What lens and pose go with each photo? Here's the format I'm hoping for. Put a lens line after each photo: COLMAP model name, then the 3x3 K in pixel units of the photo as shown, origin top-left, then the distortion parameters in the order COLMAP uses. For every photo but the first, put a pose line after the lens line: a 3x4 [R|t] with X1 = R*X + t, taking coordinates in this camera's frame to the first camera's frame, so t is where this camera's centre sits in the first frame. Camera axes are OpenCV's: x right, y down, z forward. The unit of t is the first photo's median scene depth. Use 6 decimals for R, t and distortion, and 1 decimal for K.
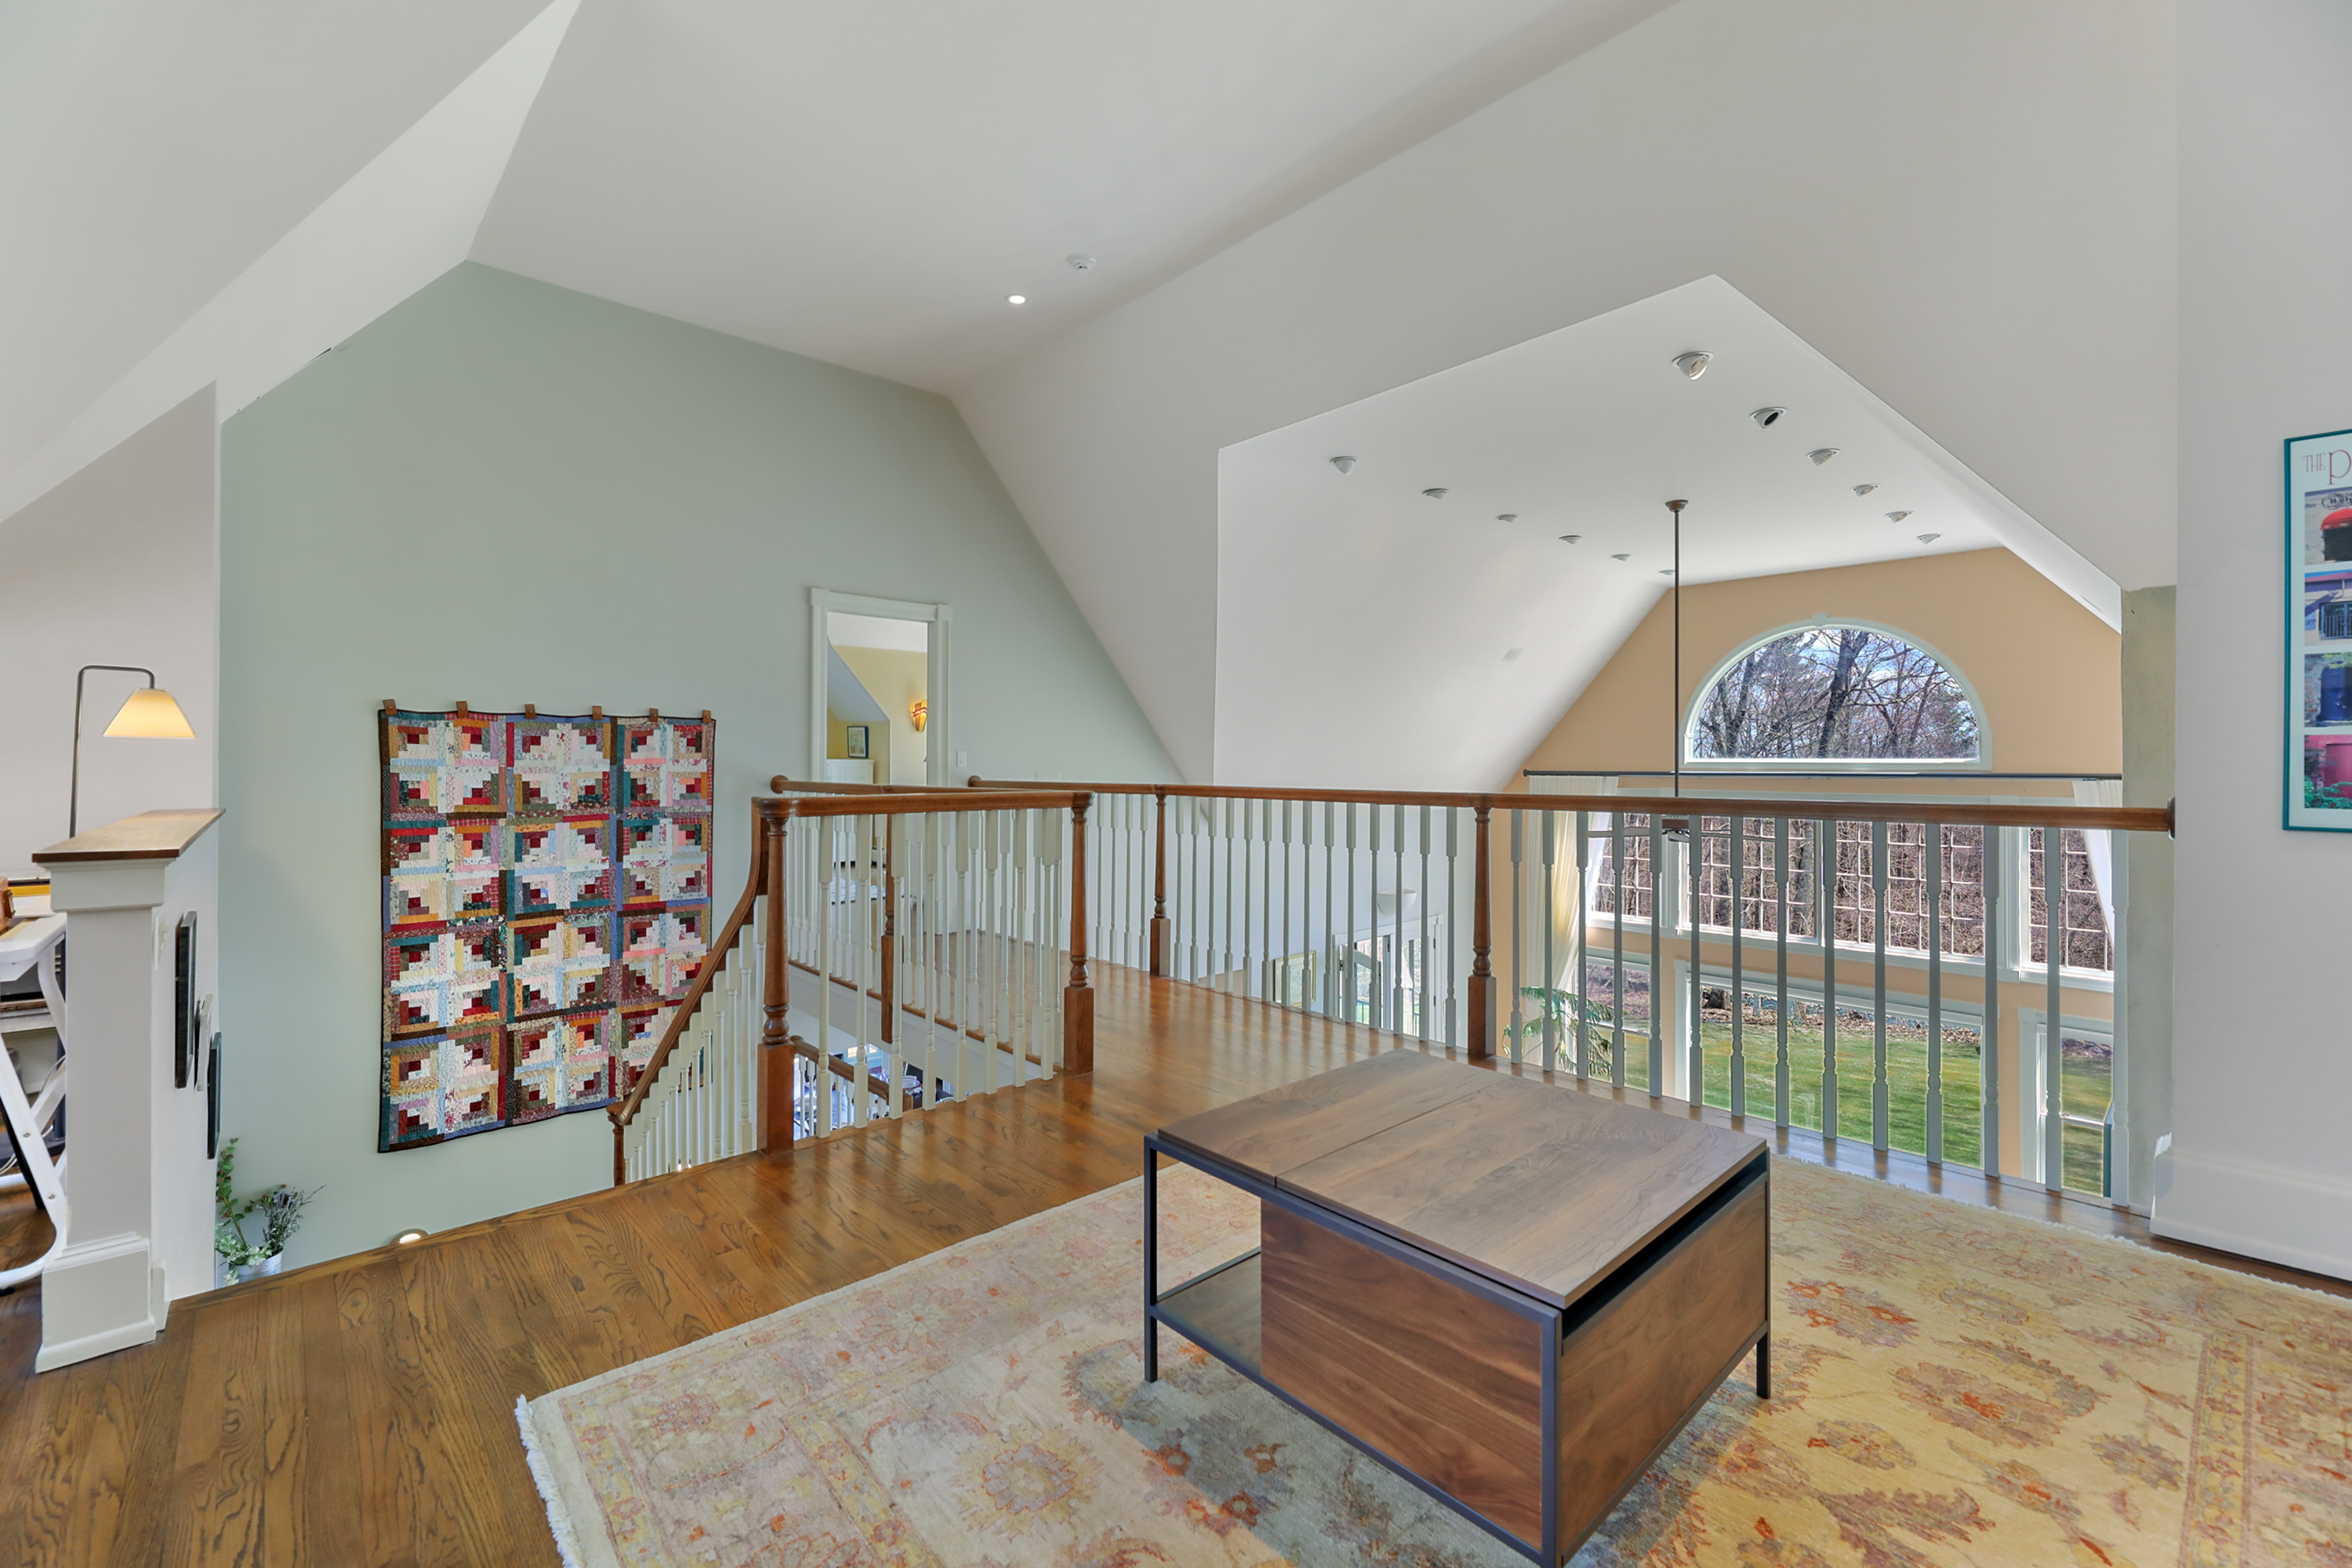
lens RADIAL K [[984.9, 0, 1161.2], [0, 984.9, 753.1], [0, 0, 1]] dist [0.000029, -0.002025]
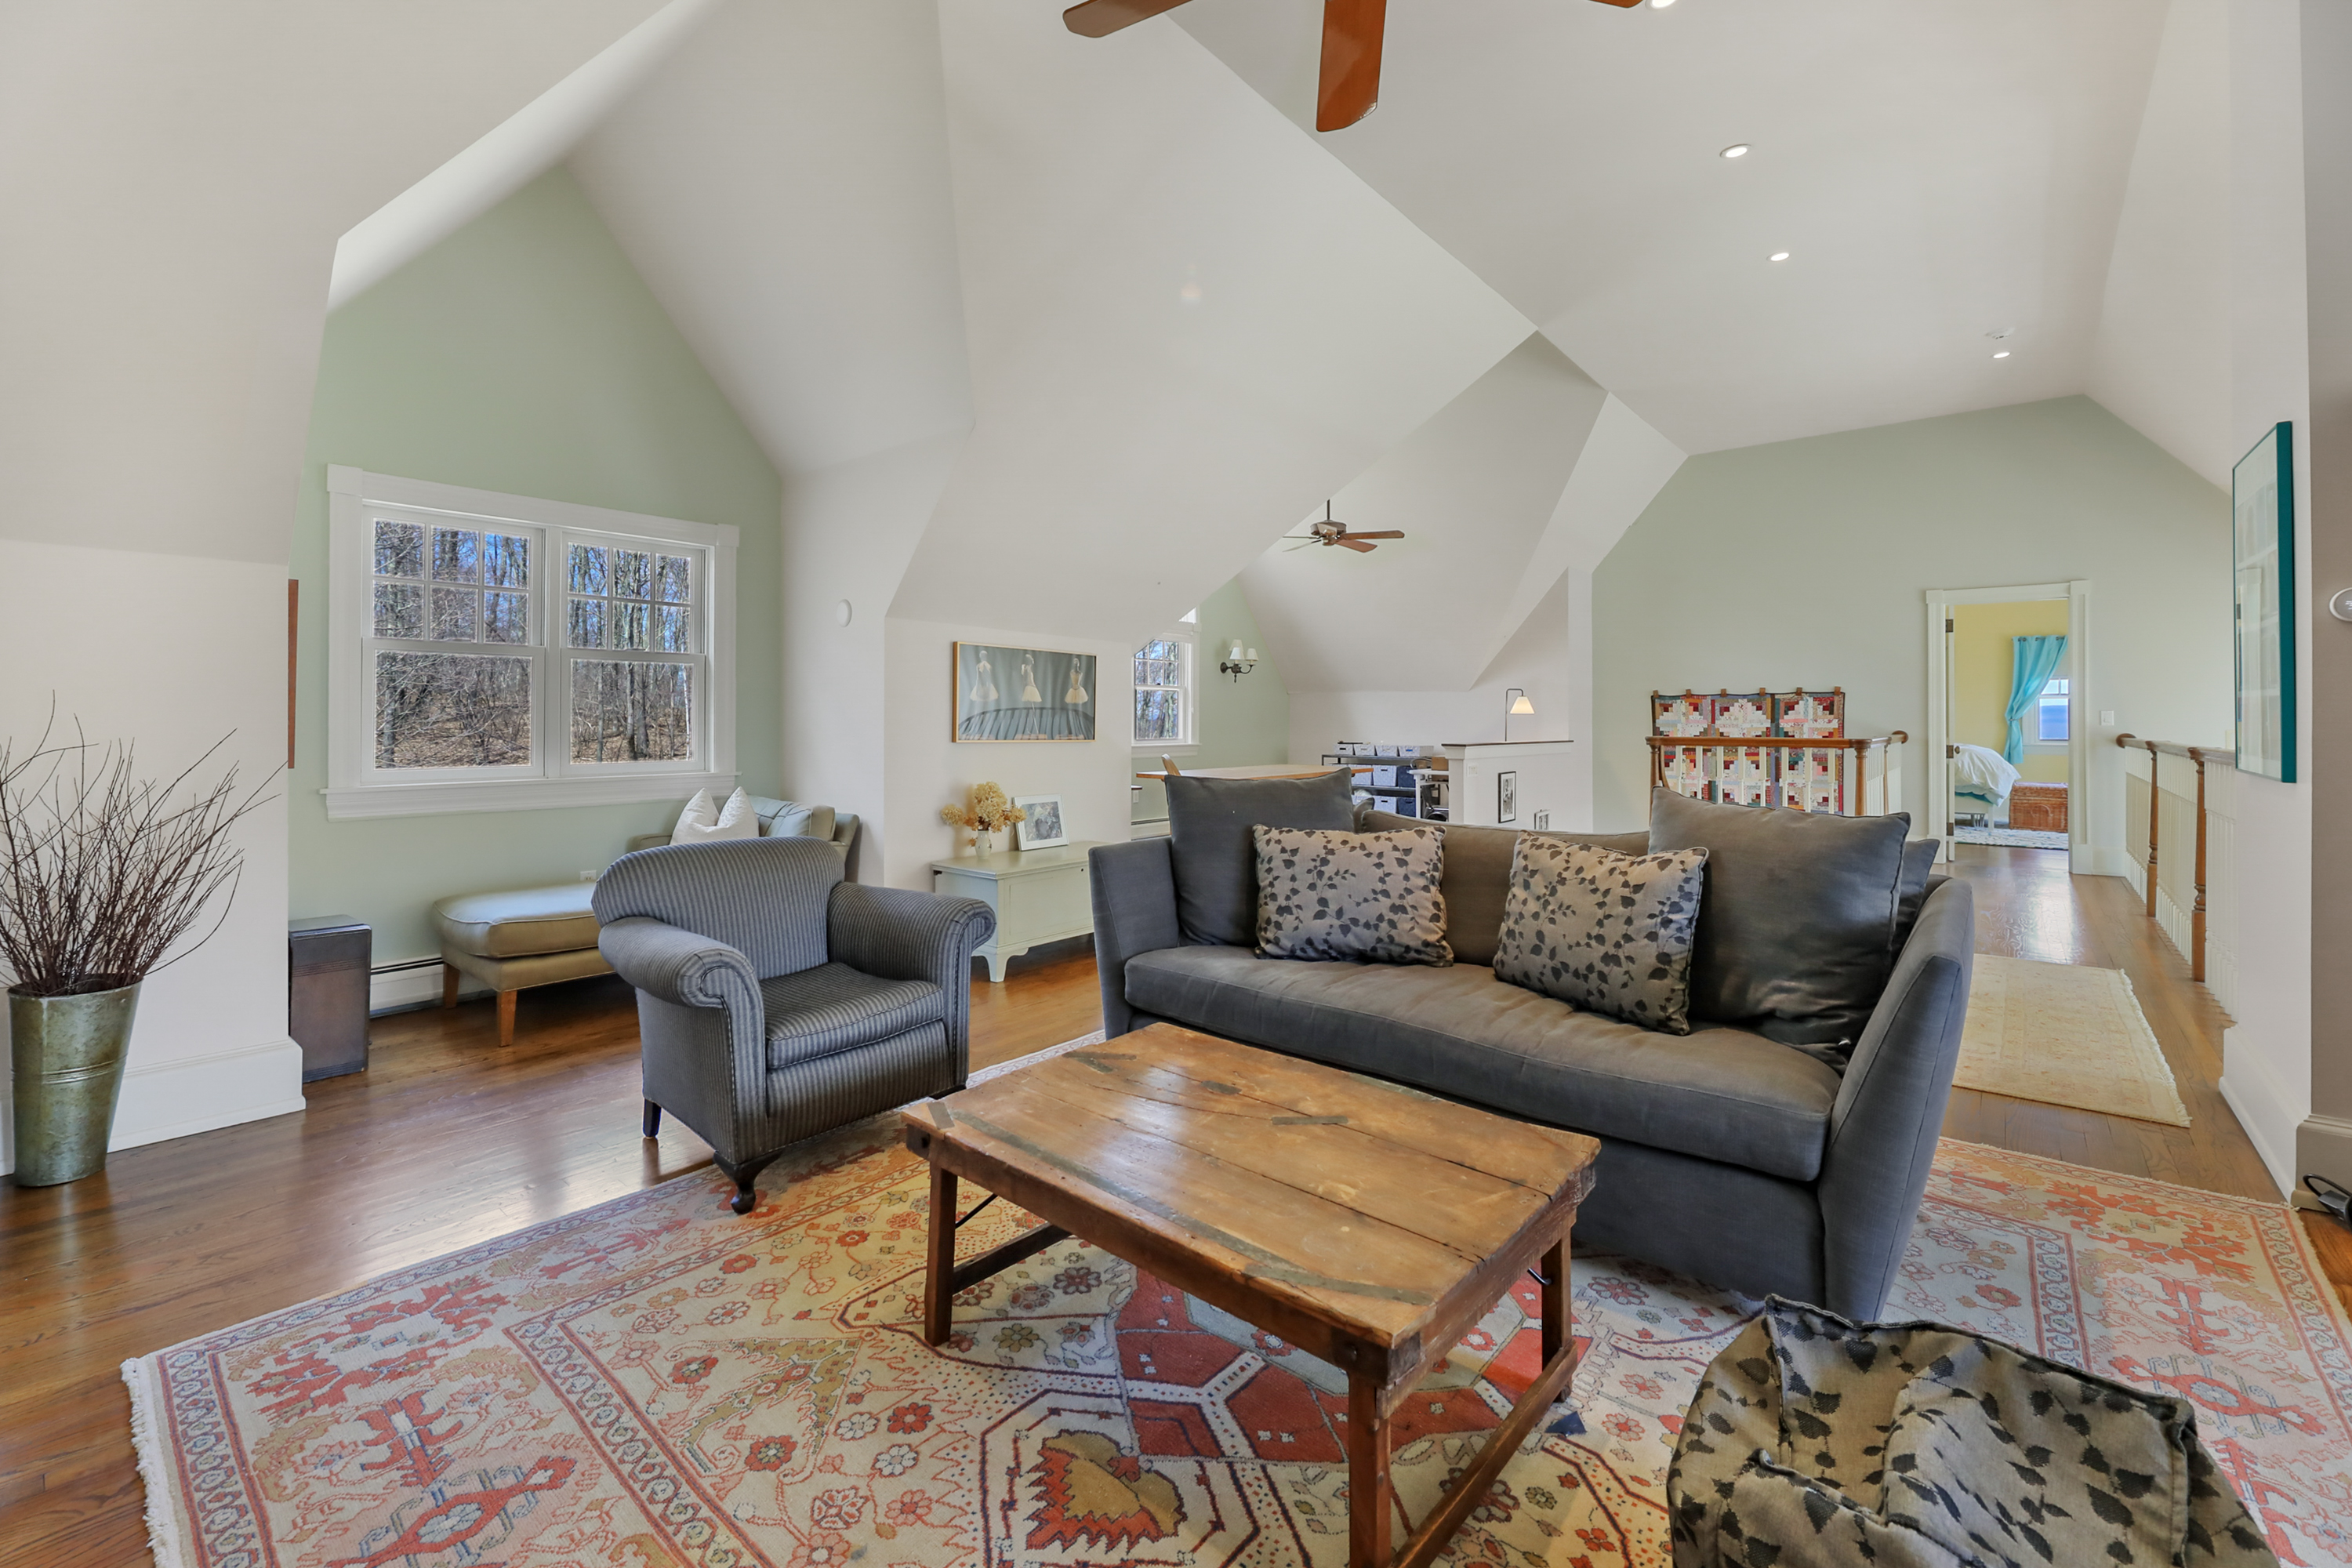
lens RADIAL K [[984.9, 0, 1127.6], [0, 984.9, 707.4], [0, 0, 1]] dist [0.000029, -0.002025]
pose [[0.110166, -0.016495, -0.993776, 1.026333], [0.011446, 0.999817, -0.015327, -0.000997], [0.993847, -0.009686, 0.110335, -0.274279]]
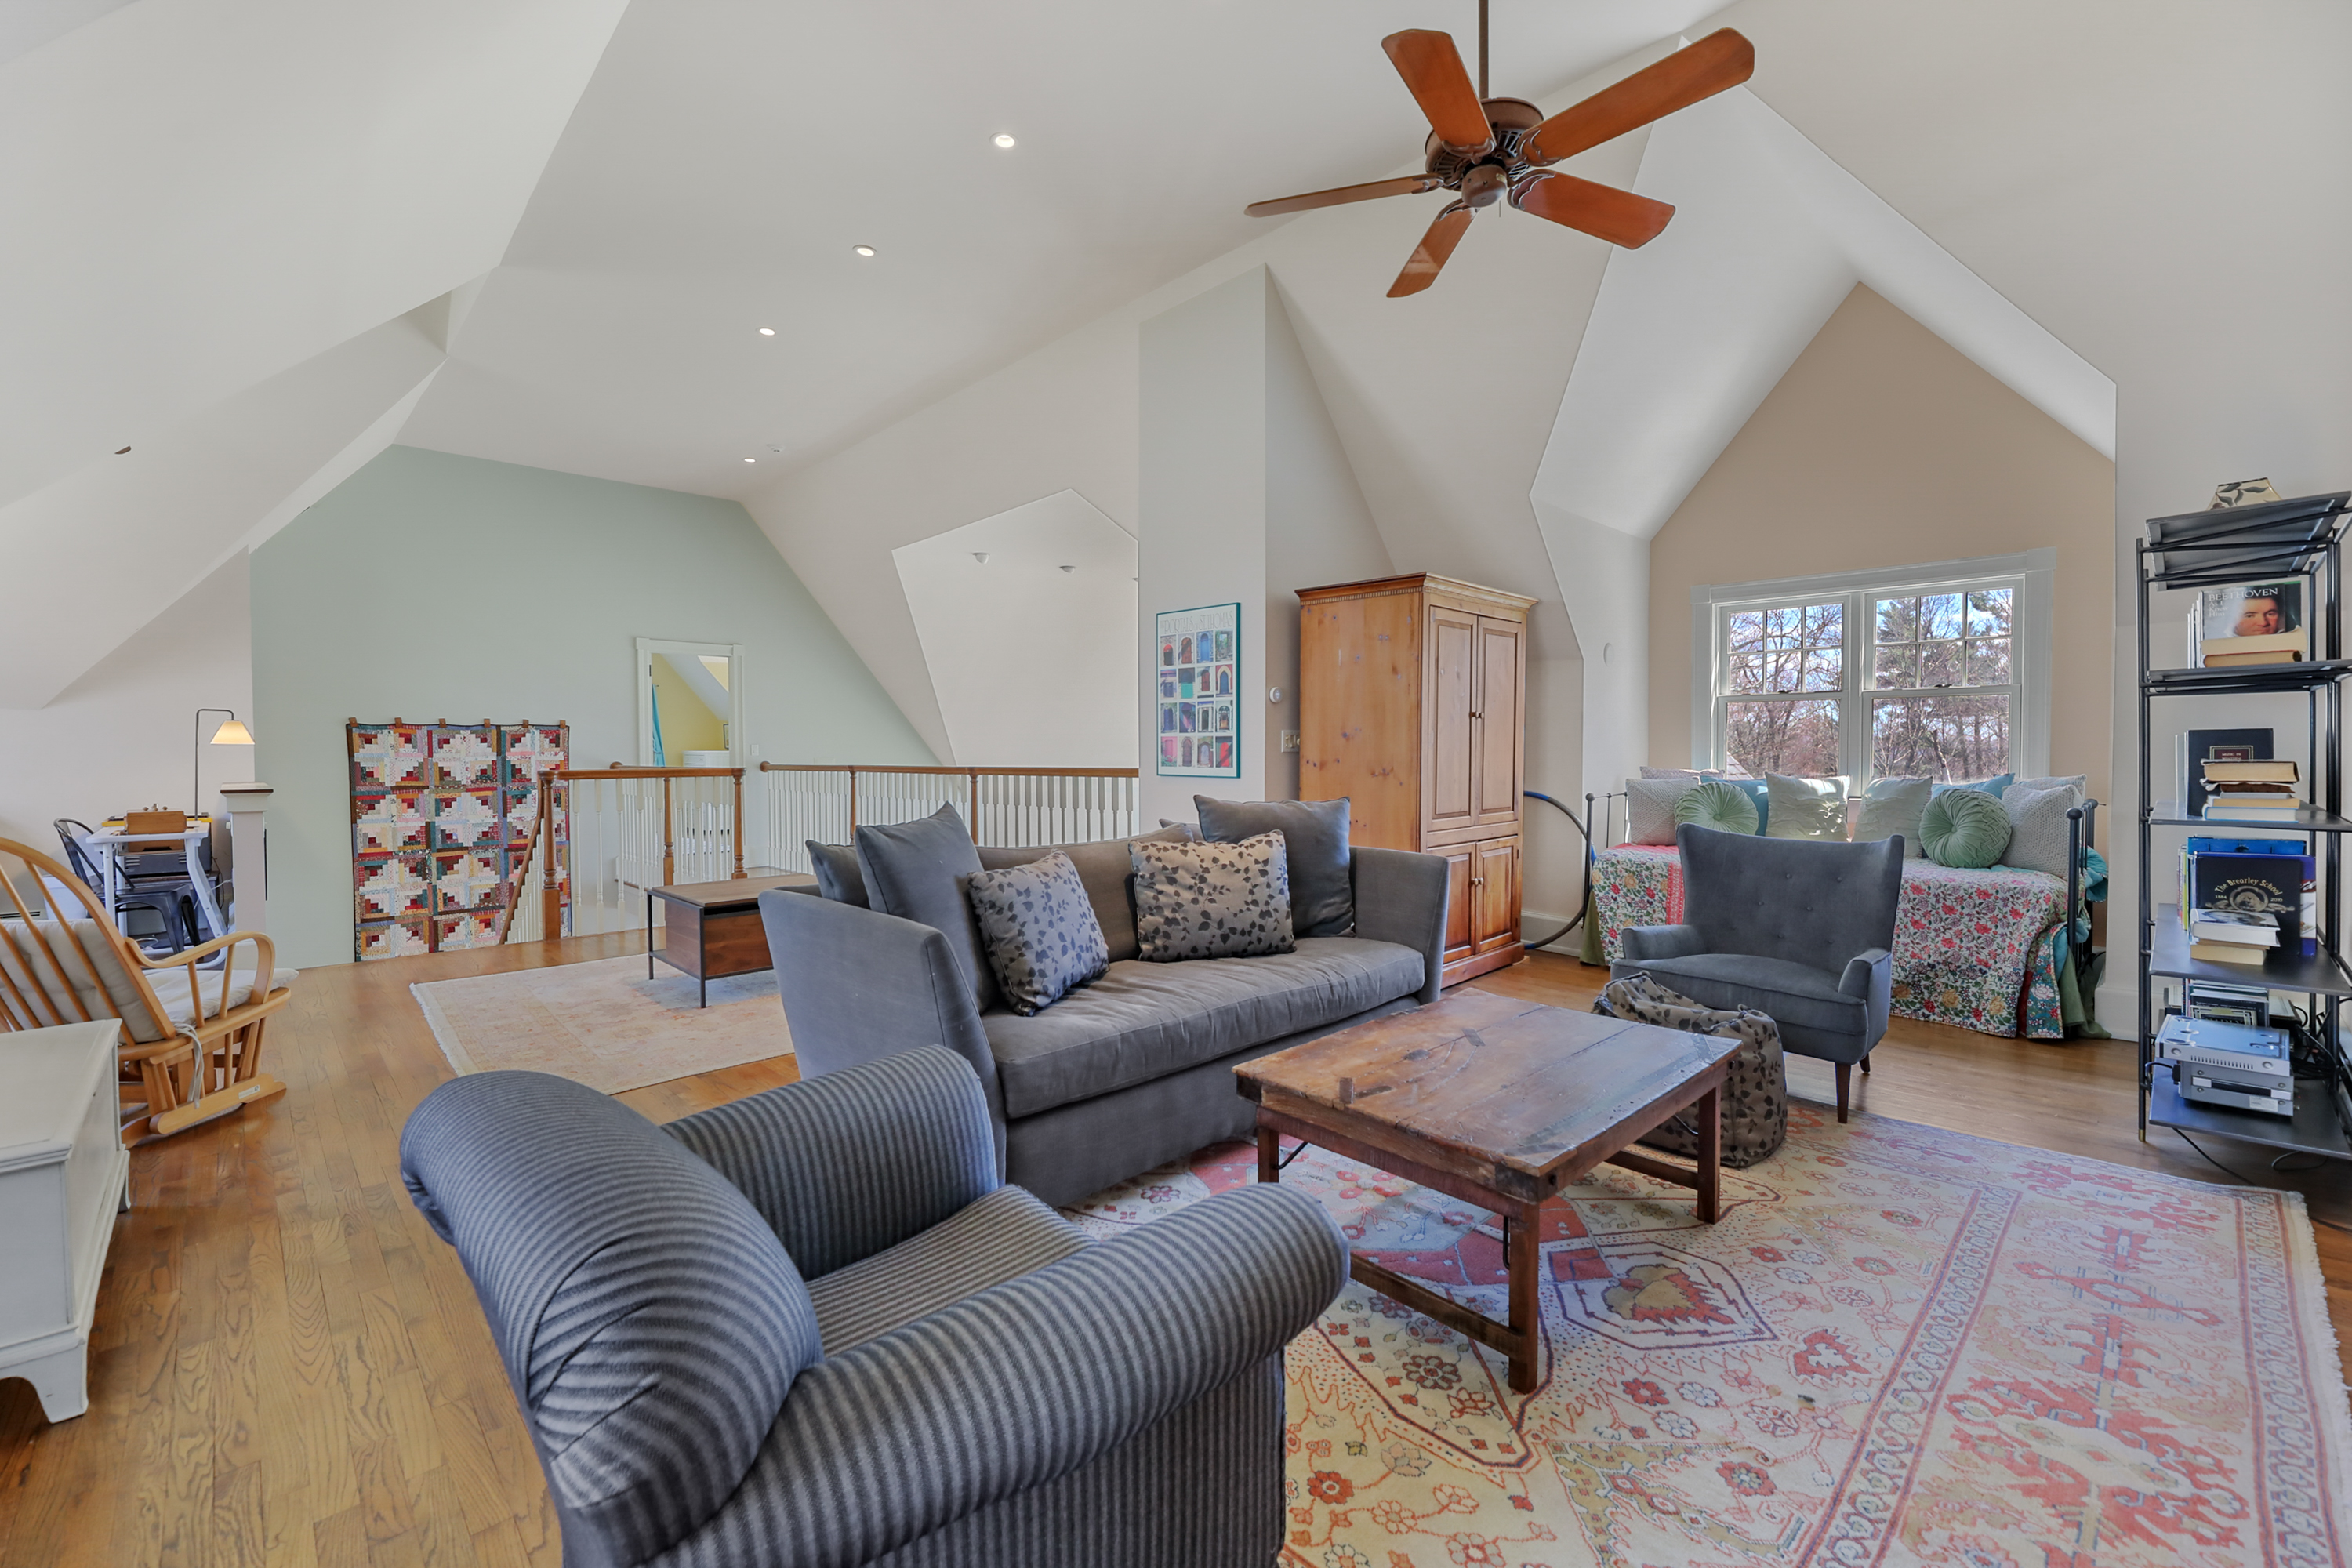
lens RADIAL K [[984.9, 0, 1176.8], [0, 984.9, 764.9], [0, 0, 1]] dist [0.000029, -0.002025]
pose [[0.999220, -0.010716, 0.038013, 0.500194], [0.009687, 0.999585, 0.027144, -0.006207], [-0.038288, -0.026755, 0.998909, -0.659606]]
